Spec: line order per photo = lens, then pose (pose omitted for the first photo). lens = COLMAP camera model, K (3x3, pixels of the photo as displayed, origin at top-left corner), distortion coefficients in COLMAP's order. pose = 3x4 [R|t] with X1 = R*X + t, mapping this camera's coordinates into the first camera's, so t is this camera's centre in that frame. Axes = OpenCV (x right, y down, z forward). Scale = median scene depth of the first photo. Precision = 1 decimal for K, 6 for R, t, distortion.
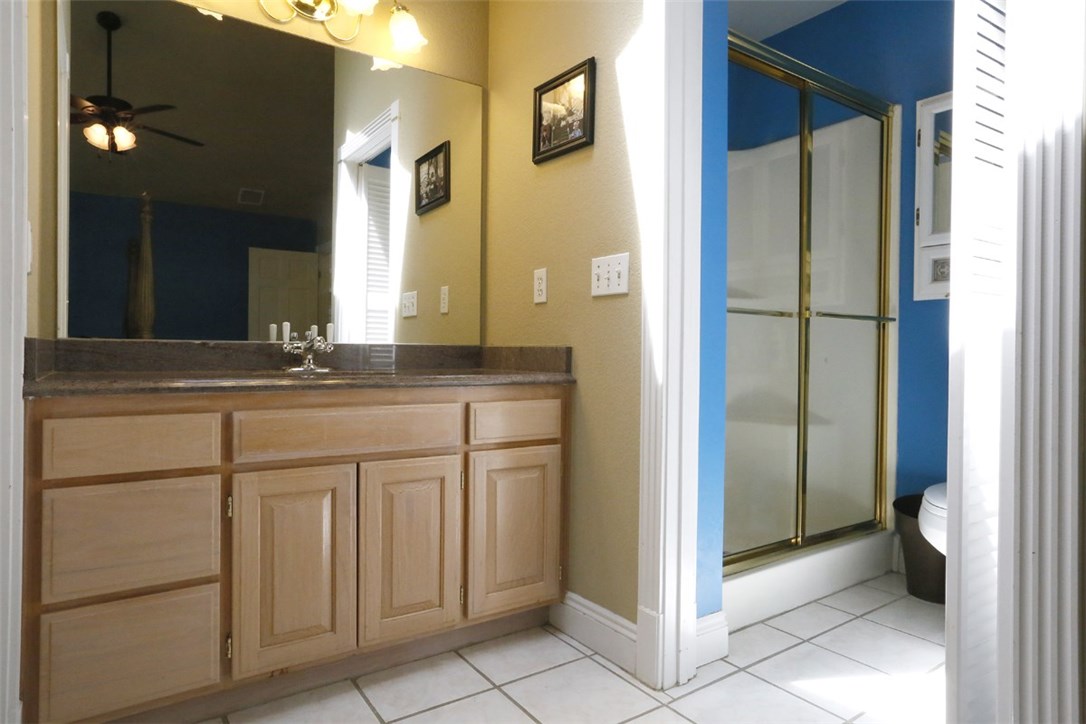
lens RADIAL K [[655.1, 0, 543.0], [0, 655.1, 362.0], [0, 0, 1]] dist [0.001828, 0.001137]
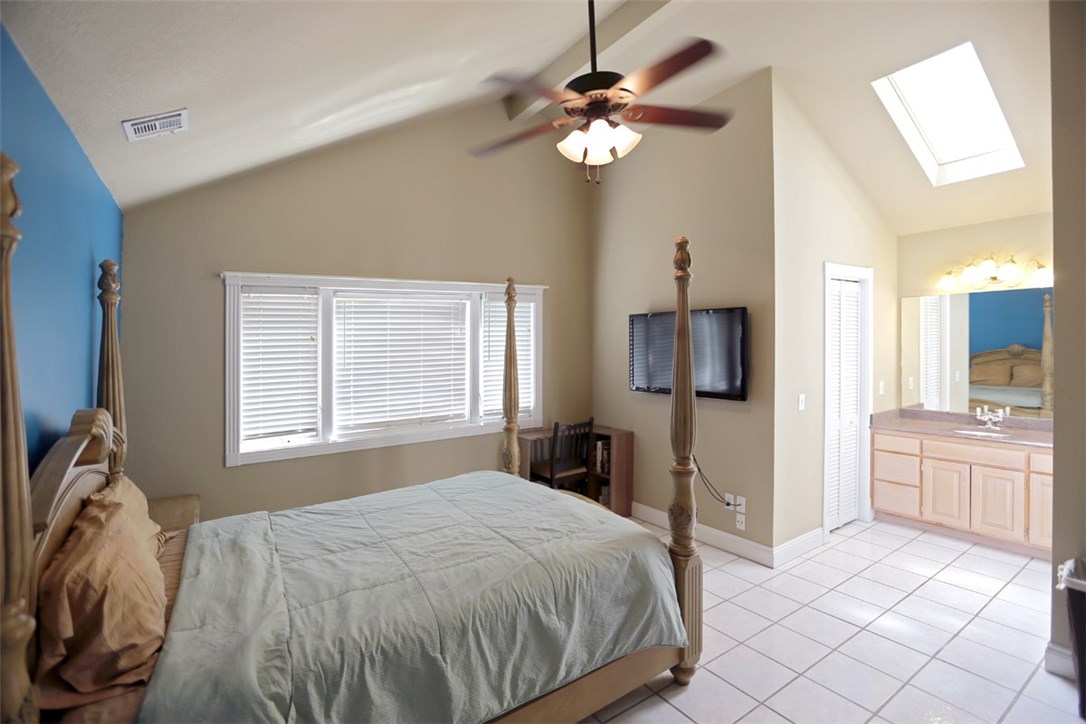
lens RADIAL K [[488.8, 0, 548.7], [0, 488.8, 352.2], [0, 0, 1]] dist [-0.035177, 0.000284]
pose [[0.013931, 0.004367, -0.999893, 1.966753], [-0.005034, 0.999978, 0.004297, -0.377981], [0.999890, 0.004974, 0.013953, -0.980049]]
